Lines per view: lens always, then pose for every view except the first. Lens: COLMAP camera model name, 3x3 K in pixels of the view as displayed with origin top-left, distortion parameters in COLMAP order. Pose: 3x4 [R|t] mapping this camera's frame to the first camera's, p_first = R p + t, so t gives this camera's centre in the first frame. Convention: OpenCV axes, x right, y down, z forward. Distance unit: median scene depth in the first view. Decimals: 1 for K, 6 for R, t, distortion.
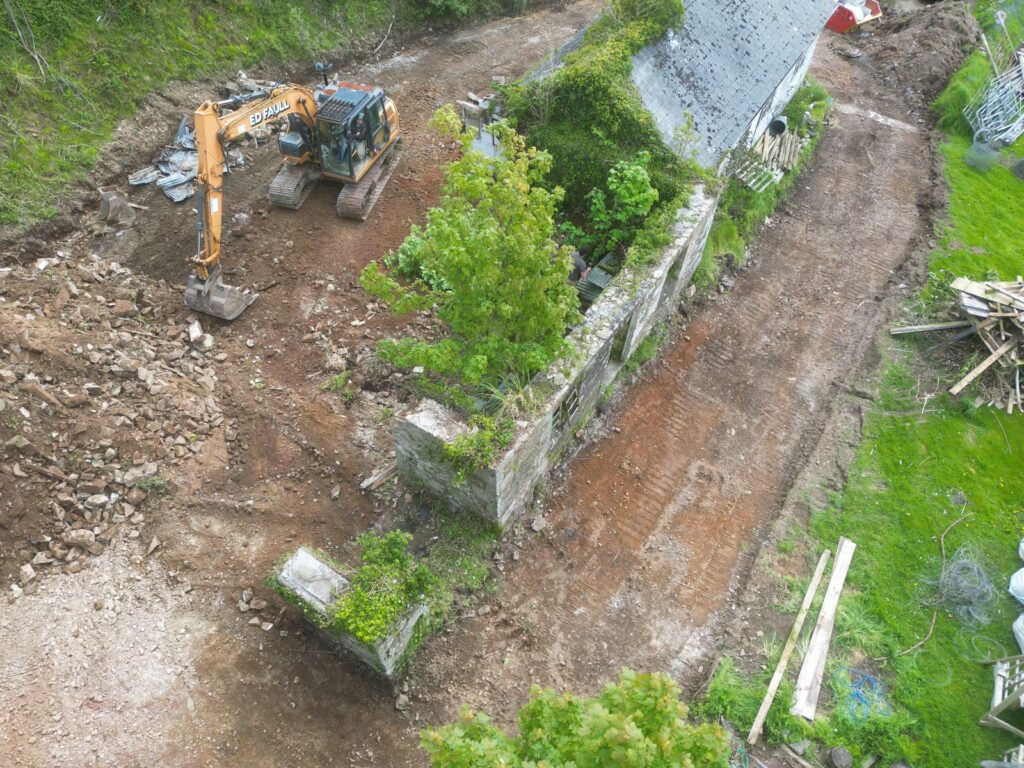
lens RADIAL K [[717.4, 0, 513.0], [0, 717.4, 387.5], [0, 0, 1]] dist [0.046359, -0.002363]
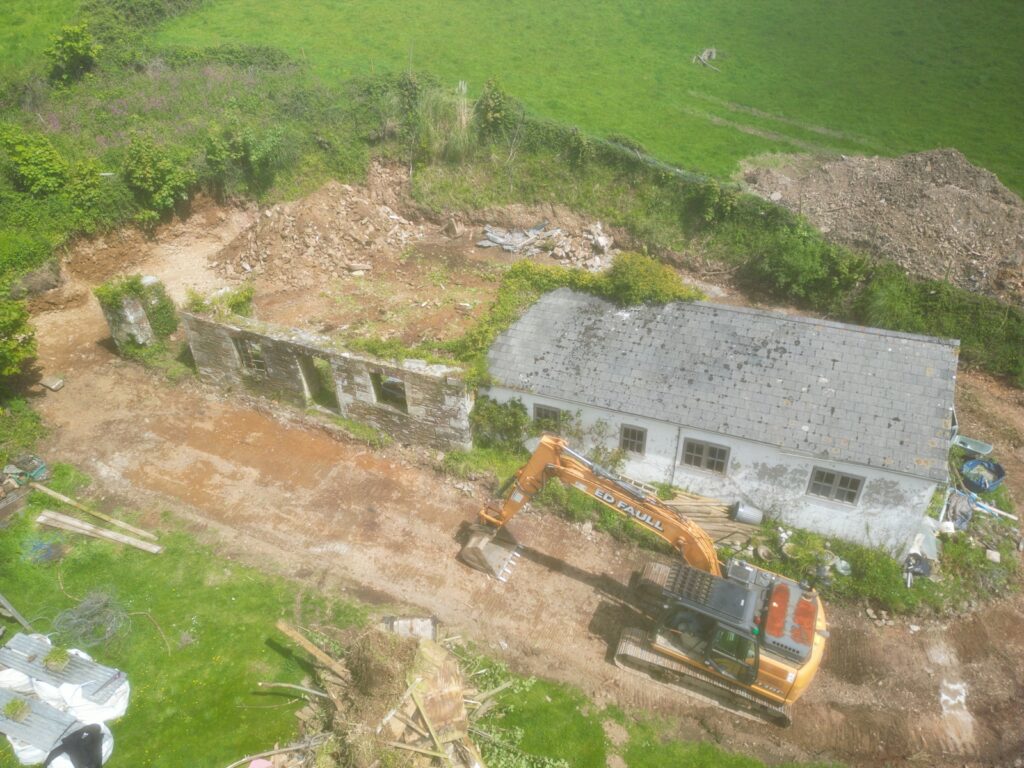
lens RADIAL K [[717.4, 0, 513.9], [0, 717.4, 383.5], [0, 0, 1]] dist [0.046359, -0.002363]
pose [[0.175420, 0.540309, -0.822979, 1.121970], [-0.764110, 0.601829, 0.232246, -0.549411], [0.620777, 0.588106, 0.518428, 0.448061]]
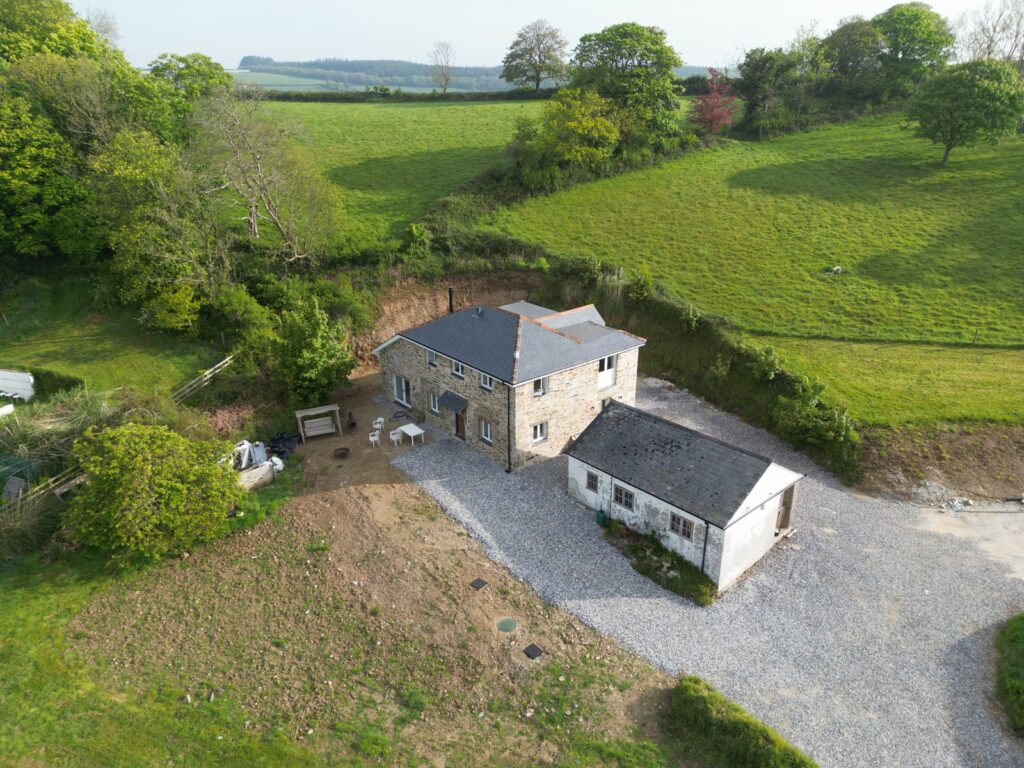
lens RADIAL K [[717.4, 0, 509.7], [0, 717.4, 379.1], [0, 0, 1]] dist [0.046359, -0.002363]
pose [[-0.288925, 0.349667, -0.891210, 1.917083], [-0.741850, 0.506642, 0.439285, -1.153573], [0.605128, 0.788065, 0.113019, 0.597932]]
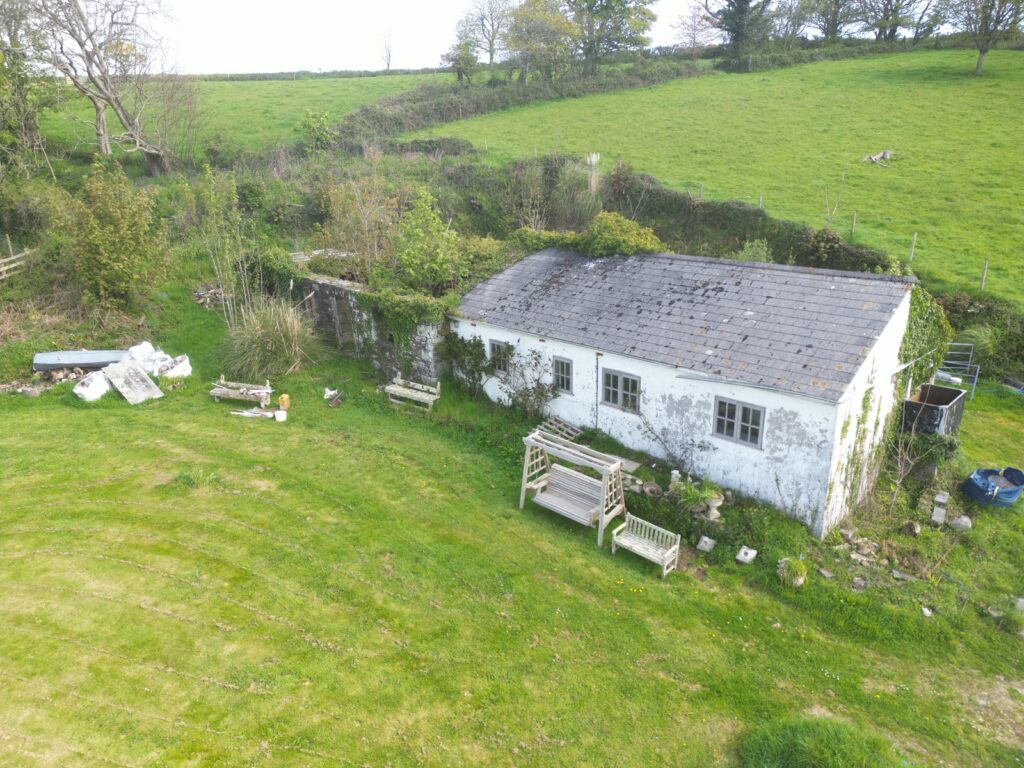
lens RADIAL K [[717.4, 0, 515.6], [0, 717.4, 386.5], [0, 0, 1]] dist [0.046359, -0.002363]
pose [[-0.236661, 0.306877, -0.921856, 1.294862], [-0.746346, 0.550054, 0.374711, -0.708267], [0.622060, 0.776703, 0.098860, 0.998226]]
